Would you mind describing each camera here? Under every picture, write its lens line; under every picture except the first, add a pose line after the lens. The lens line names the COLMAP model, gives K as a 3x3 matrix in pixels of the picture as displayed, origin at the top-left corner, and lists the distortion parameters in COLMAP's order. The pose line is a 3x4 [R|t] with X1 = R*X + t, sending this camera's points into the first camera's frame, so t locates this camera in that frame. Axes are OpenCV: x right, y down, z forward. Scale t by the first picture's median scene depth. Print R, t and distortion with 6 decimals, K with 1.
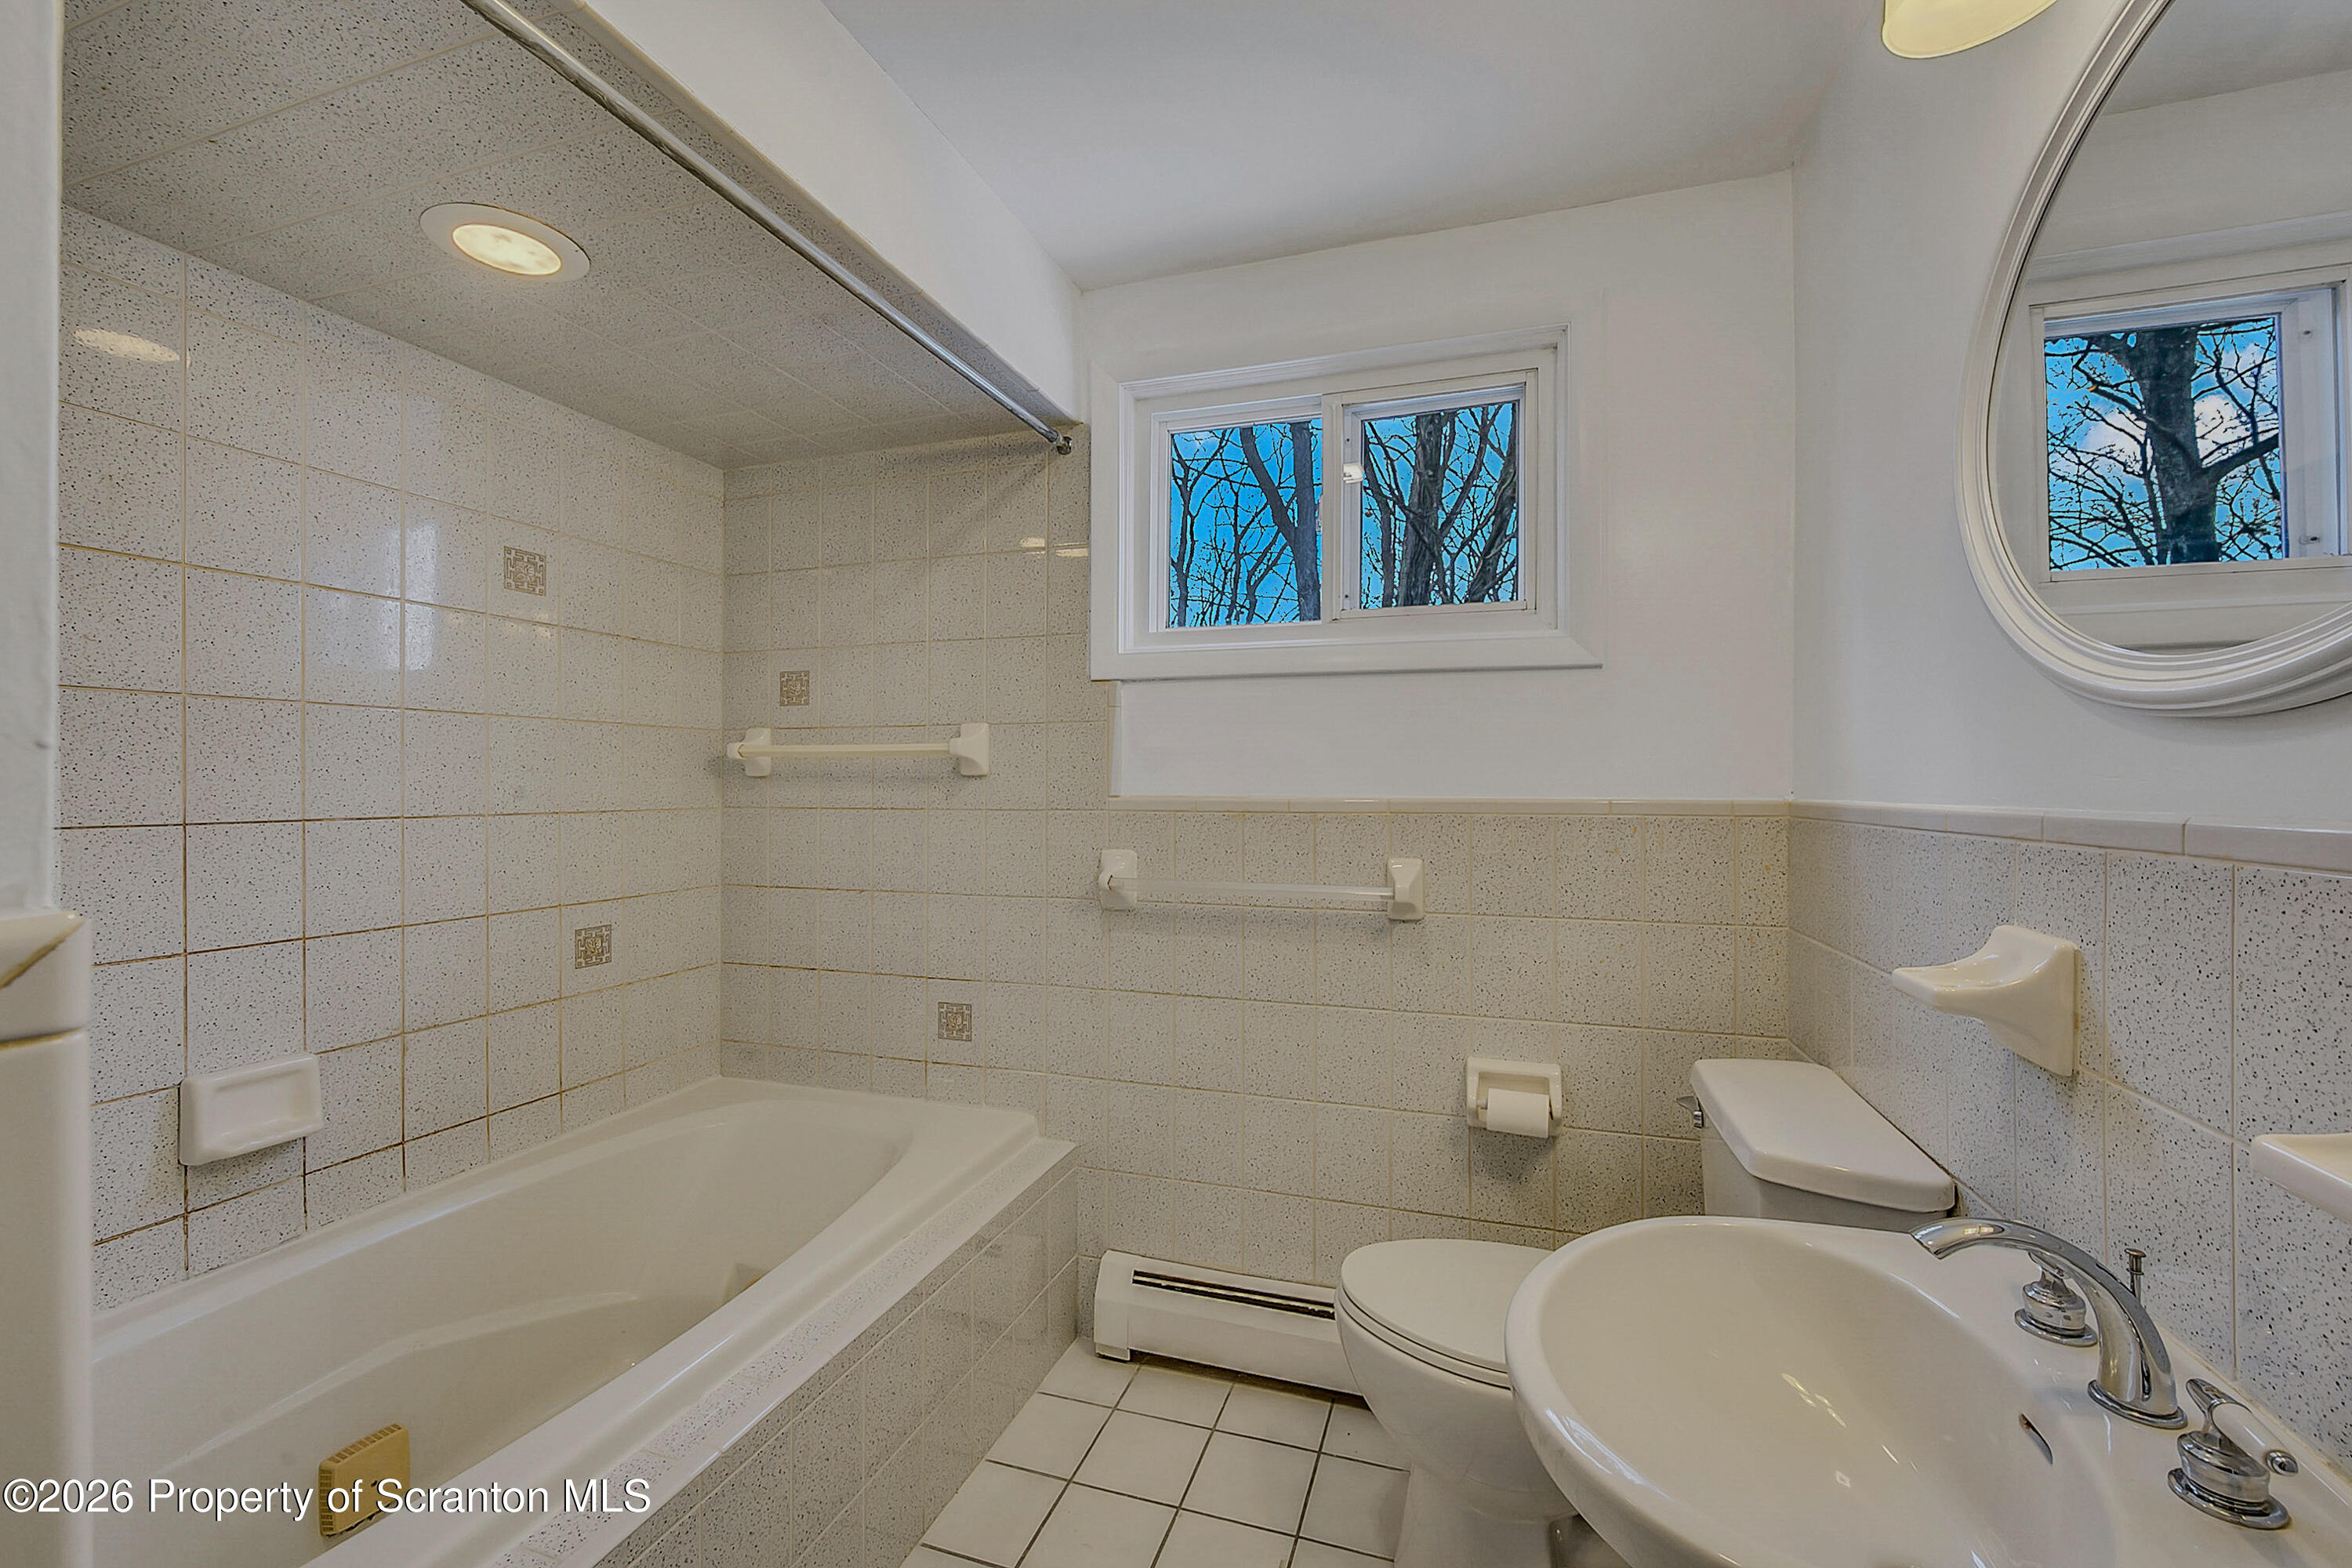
lens RADIAL K [[969.5, 0, 1179.4], [0, 969.5, 787.6], [0, 0, 1]] dist [-0.001410, -0.000249]
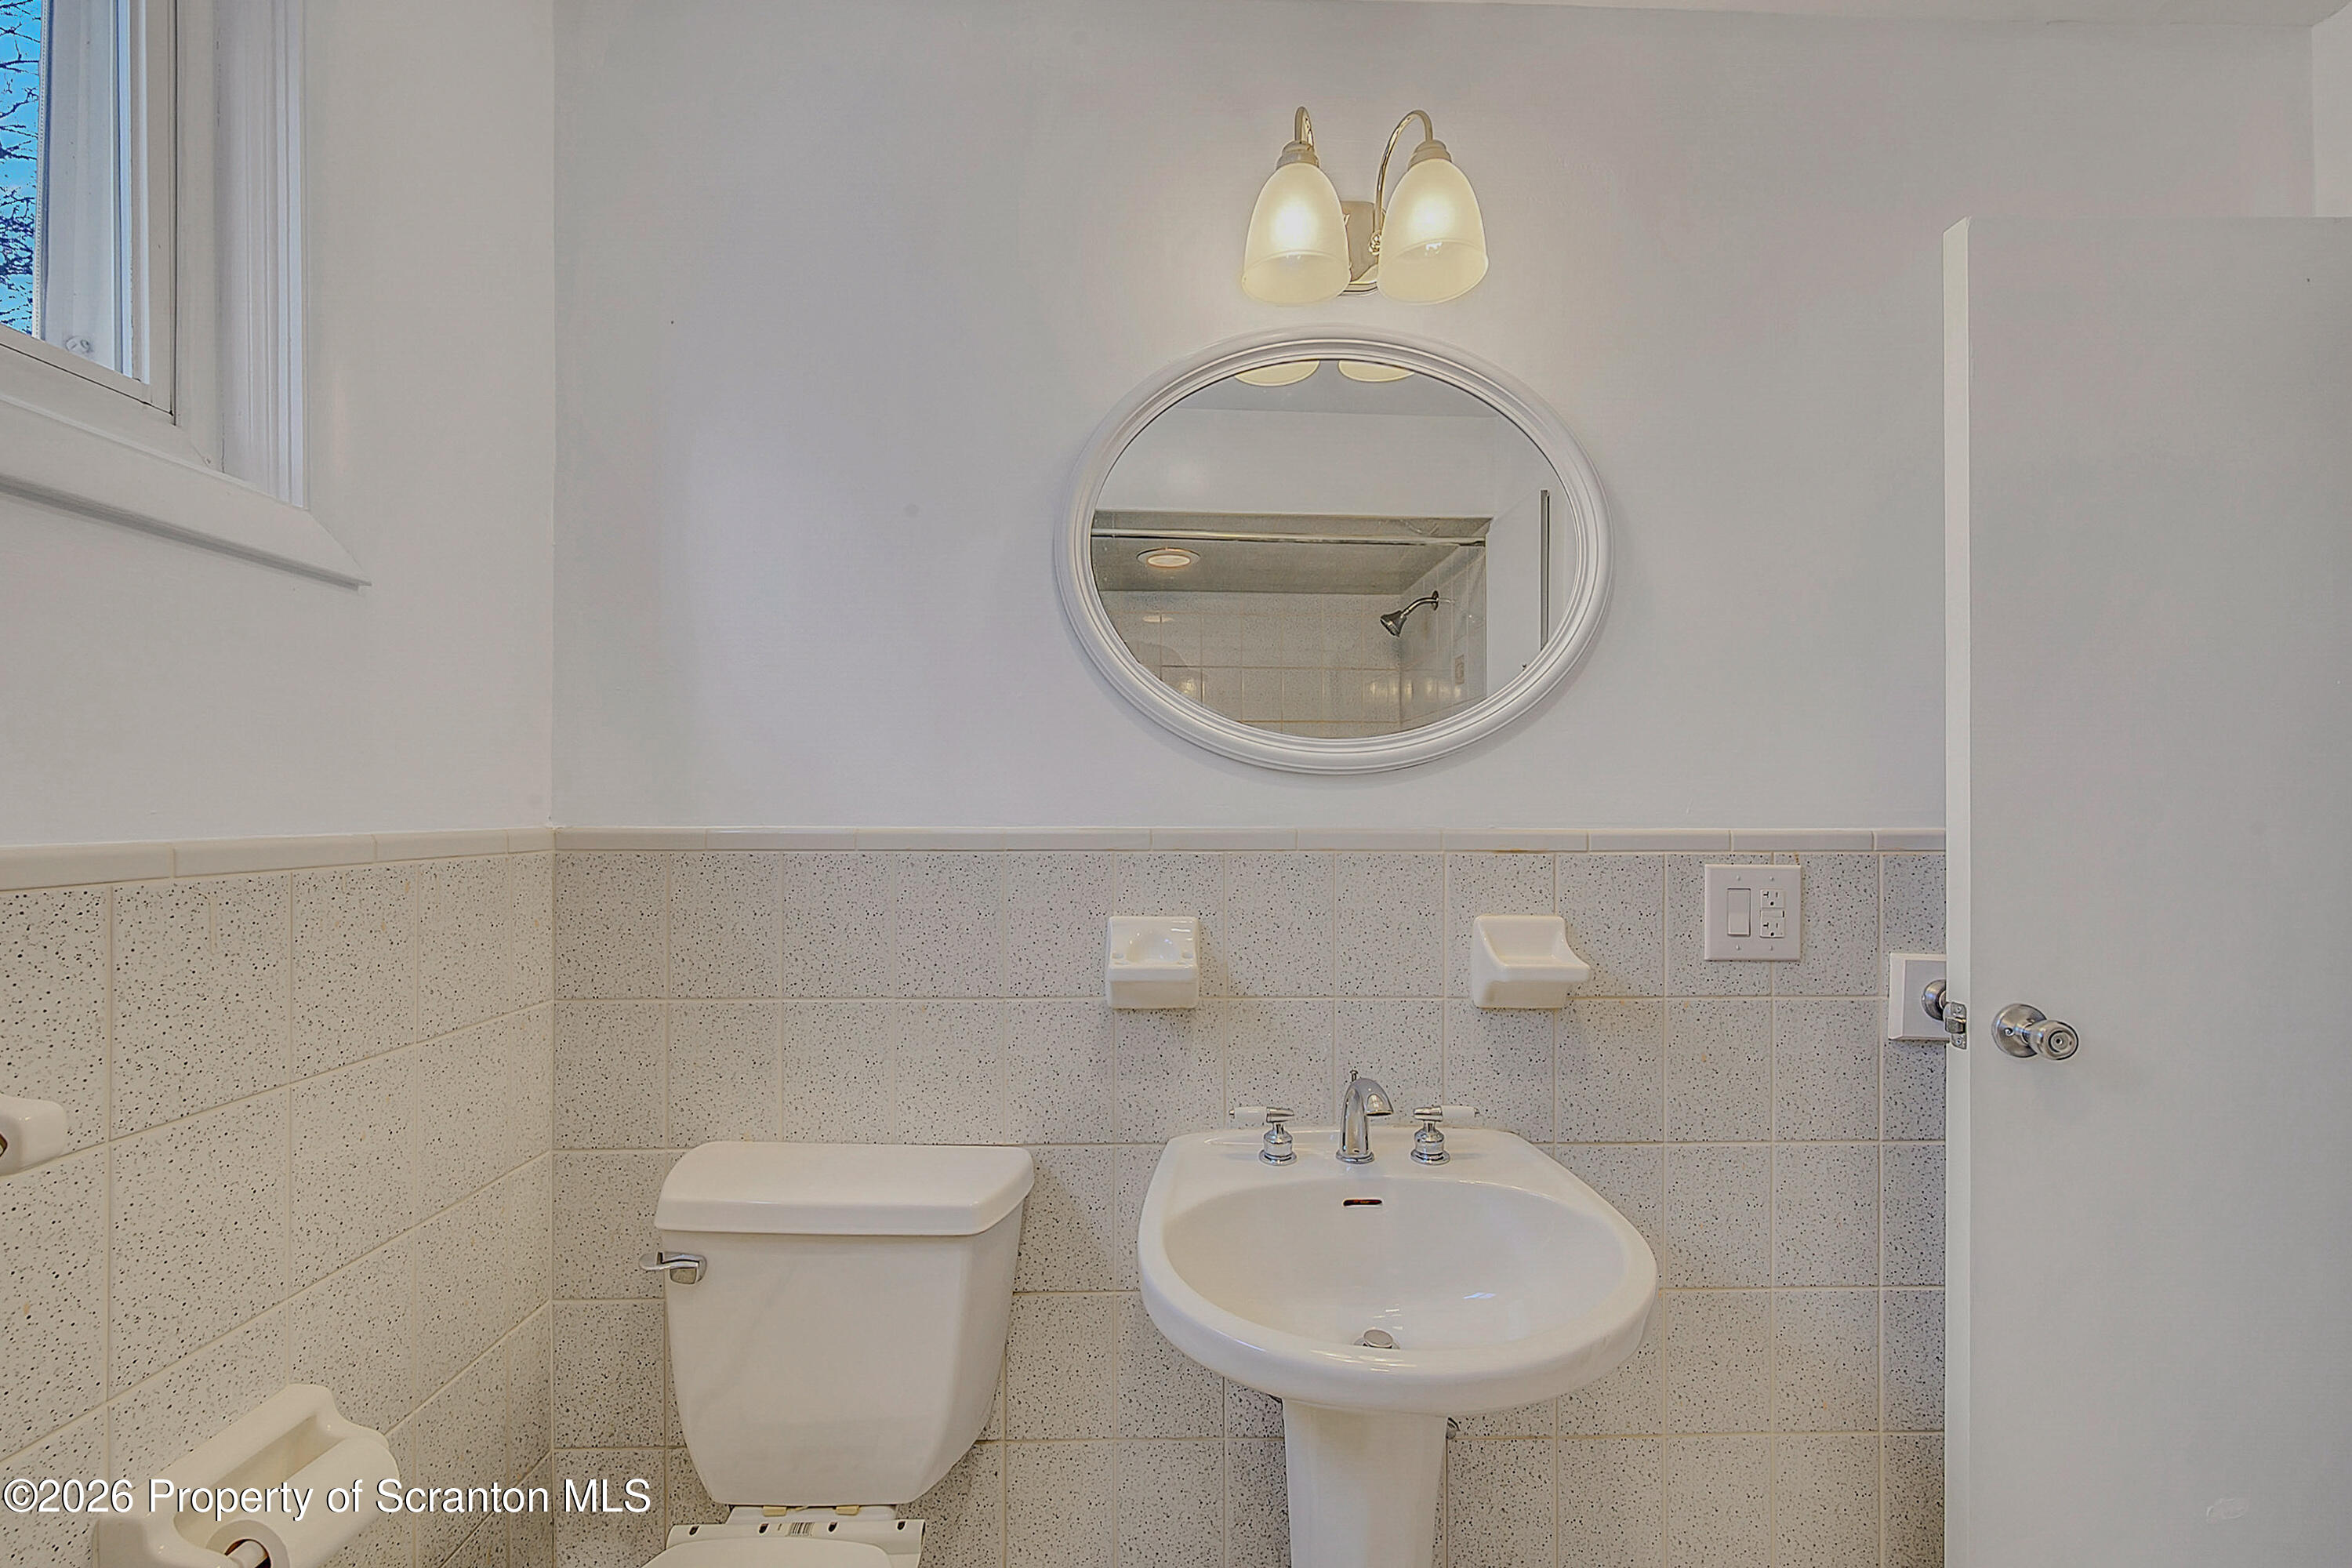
lens RADIAL K [[969.5, 0, 1178.4], [0, 969.5, 794.2], [0, 0, 1]] dist [-0.001410, -0.000249]
pose [[-0.357662, 0.007486, 0.933821, -0.243100], [-0.002931, 0.999954, -0.009138, -0.007780], [-0.933846, -0.006006, -0.357624, 0.818584]]
